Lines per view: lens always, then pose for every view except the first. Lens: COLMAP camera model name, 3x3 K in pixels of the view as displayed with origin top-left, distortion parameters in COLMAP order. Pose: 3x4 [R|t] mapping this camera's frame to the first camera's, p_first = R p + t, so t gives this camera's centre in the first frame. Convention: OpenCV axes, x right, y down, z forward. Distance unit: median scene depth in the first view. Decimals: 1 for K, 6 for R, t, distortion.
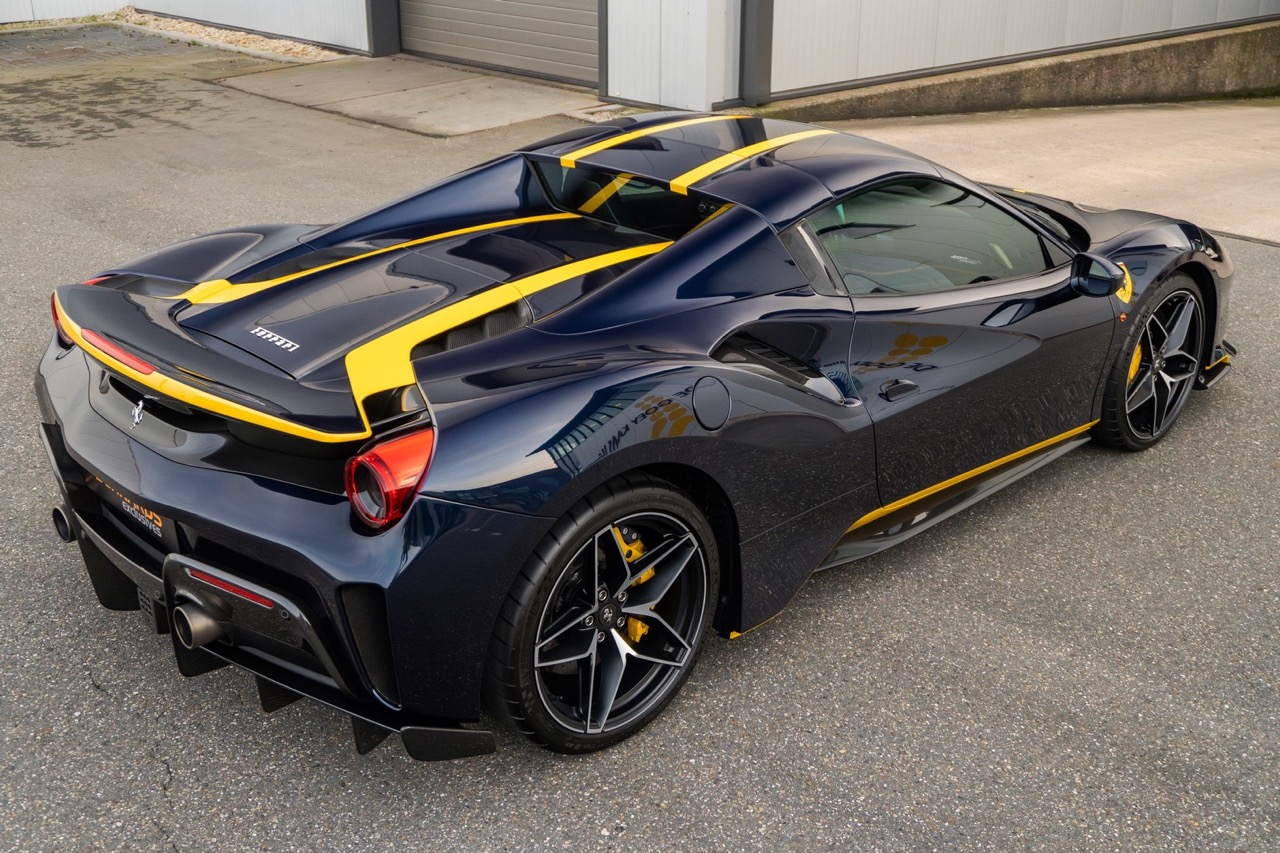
lens RADIAL K [[1373.0, 0, 640.0], [0, 1373.0, 426.5], [0, 0, 1]] dist [-0.011650, 0.000990]
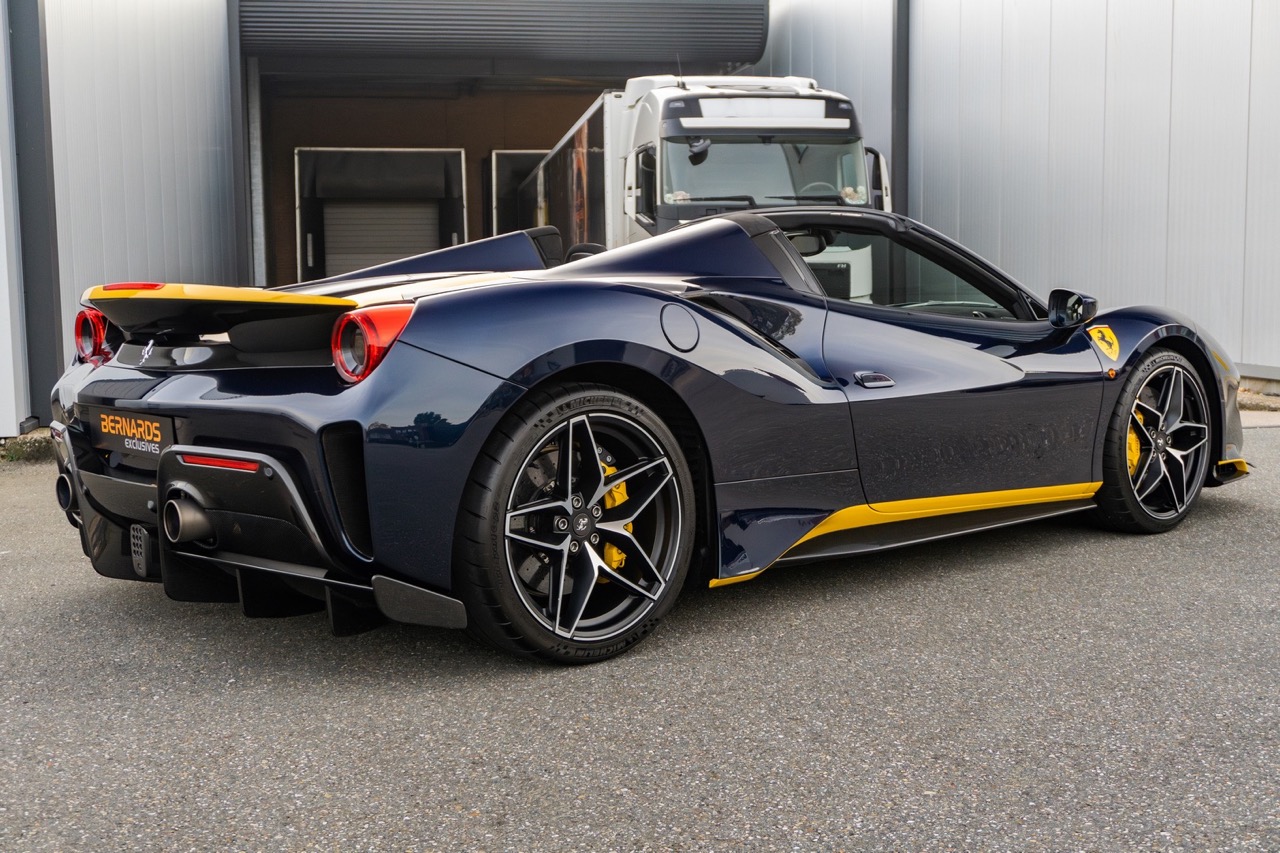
lens RADIAL K [[1520.6, 0, 640.0], [0, 1520.6, 426.5], [0, 0, 1]] dist [0.099529, -0.382002]
pose [[0.999004, -0.011847, -0.043023, 0.069008], [-0.001439, 0.955061, -0.296407, 0.396189], [0.044601, 0.296173, 0.954092, -0.108130]]
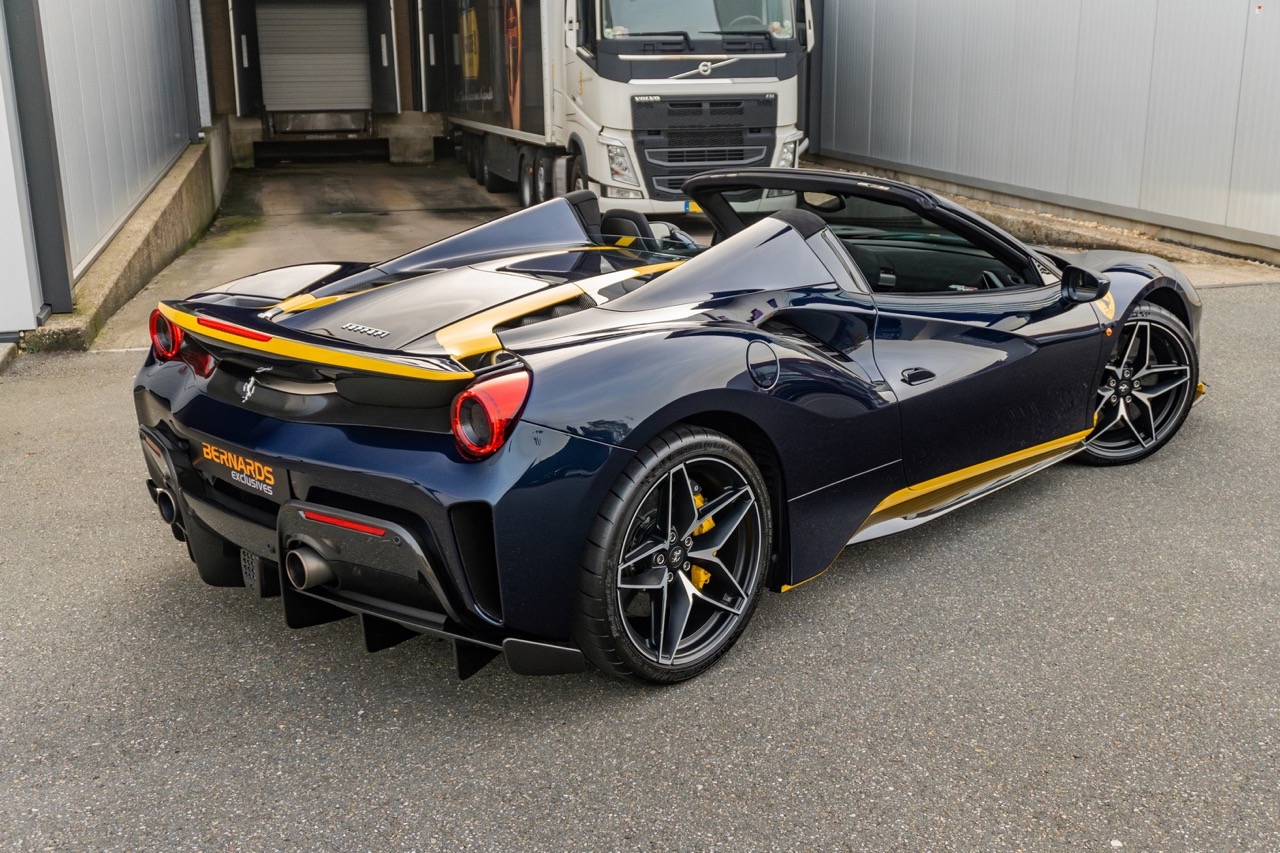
lens RADIAL K [[1373.0, 0, 640.0], [0, 1373.0, 426.5], [0, 0, 1]] dist [-0.011650, 0.000990]
pose [[0.999351, -0.023609, 0.027193, -0.078567], [0.026775, 0.992088, -0.122656, 0.164302], [-0.024082, 0.123305, 0.992077, -0.109785]]
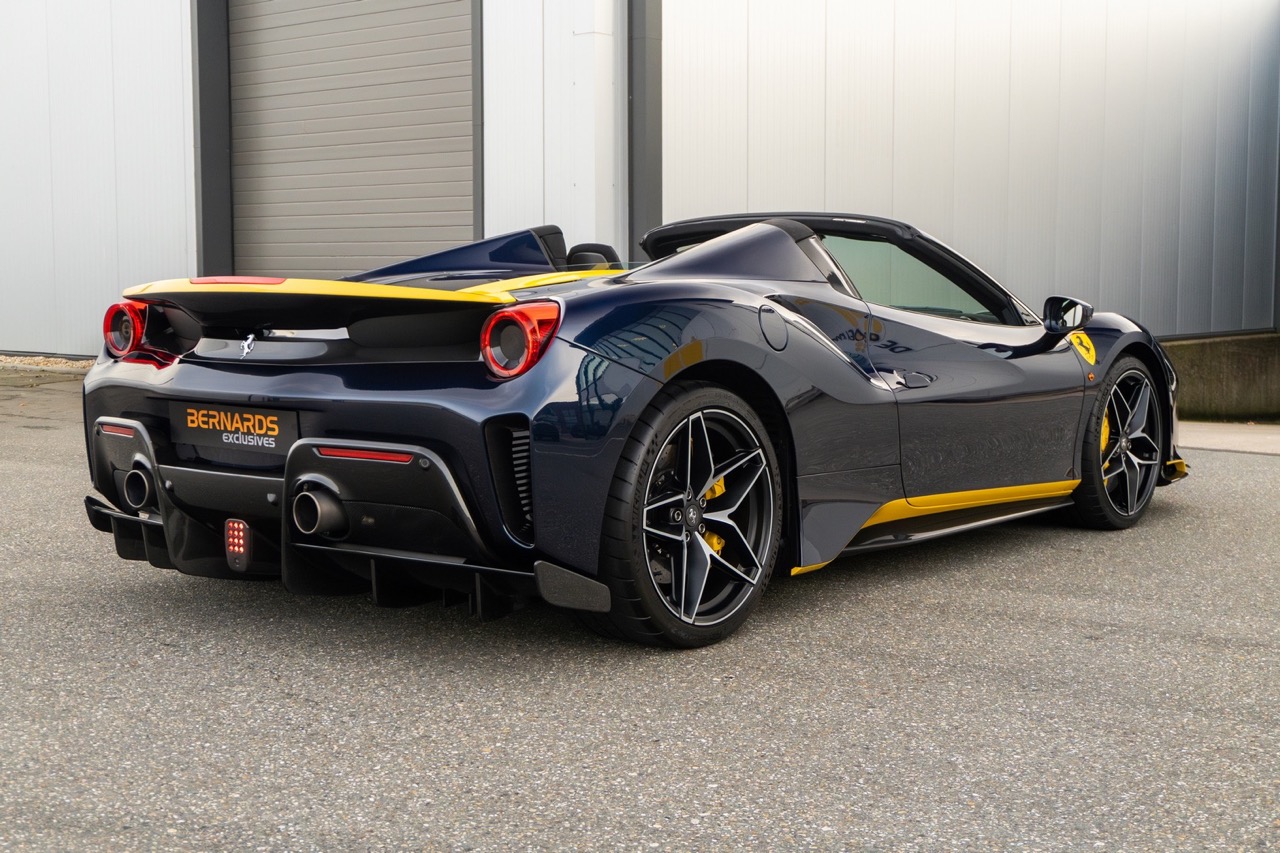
lens RADIAL K [[1685.4, 0, 640.0], [0, 1685.4, 426.5], [0, 0, 1]] dist [0.013897, 0.034560]
pose [[0.991474, -0.009932, 0.129926, -0.230732], [0.048863, 0.952670, -0.300055, 0.455995], [-0.120796, 0.303846, 0.945032, -0.263166]]
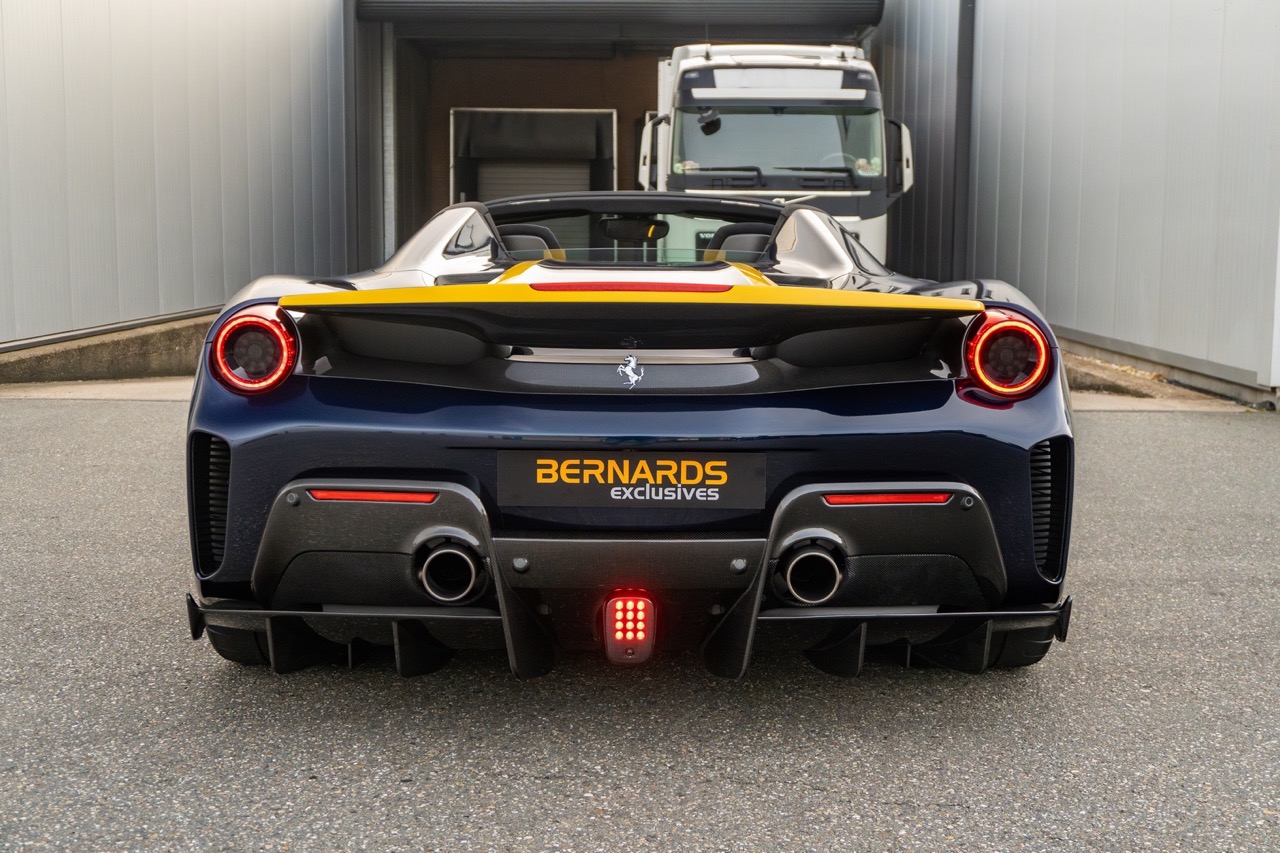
lens RADIAL K [[1599.0, 0, 640.0], [0, 1599.0, 426.5], [0, 0, 1]] dist [0.020822, -0.004517]
pose [[0.674881, -0.083448, 0.733193, -1.055493], [0.278017, 0.949125, -0.147881, 0.163752], [-0.683551, 0.303642, 0.663746, 0.362344]]
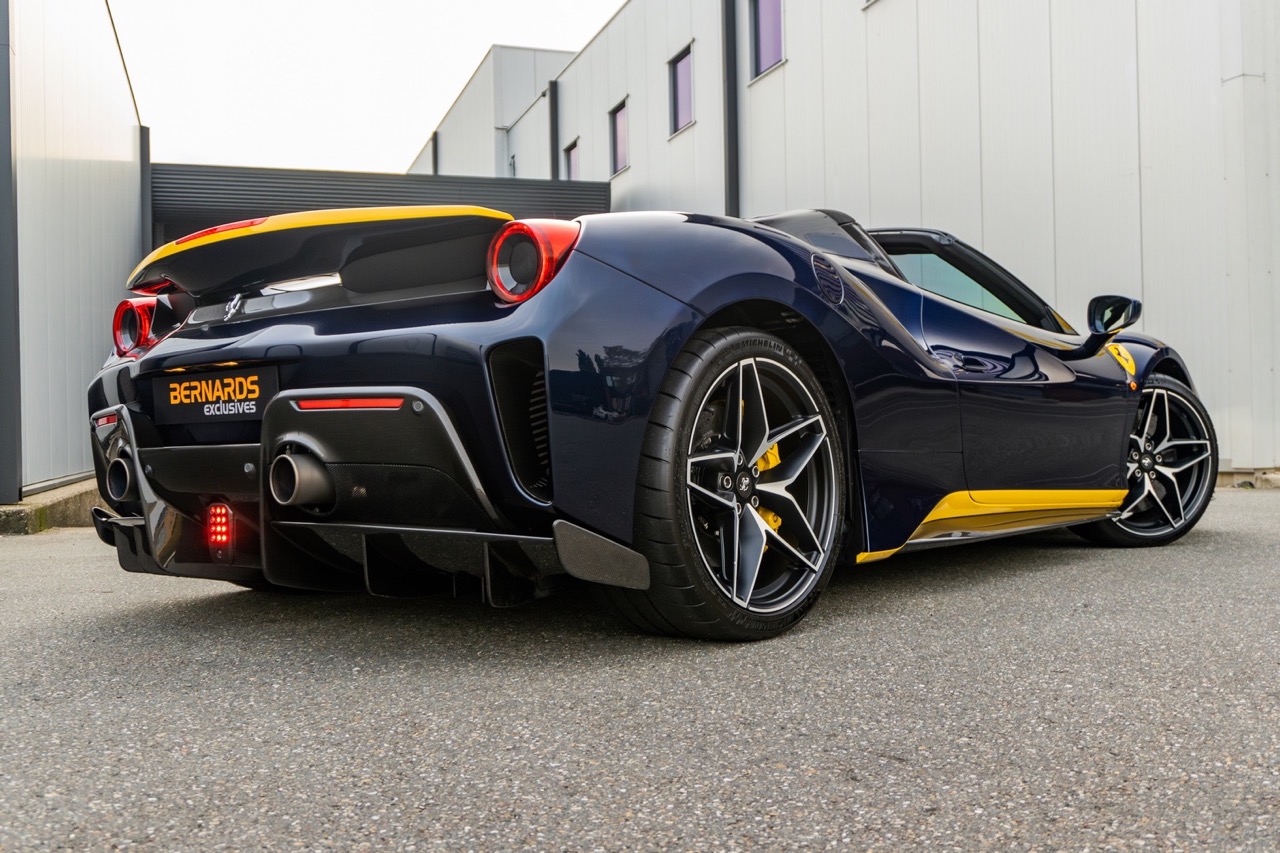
lens RADIAL K [[1249.9, 0, 640.0], [0, 1249.9, 426.5], [0, 0, 1]] dist [-0.007210, -0.004526]
pose [[0.994556, -0.023686, 0.101472, -0.173671], [0.062400, 0.915280, -0.397956, 0.422214], [-0.083449, 0.402121, 0.911776, 0.218764]]
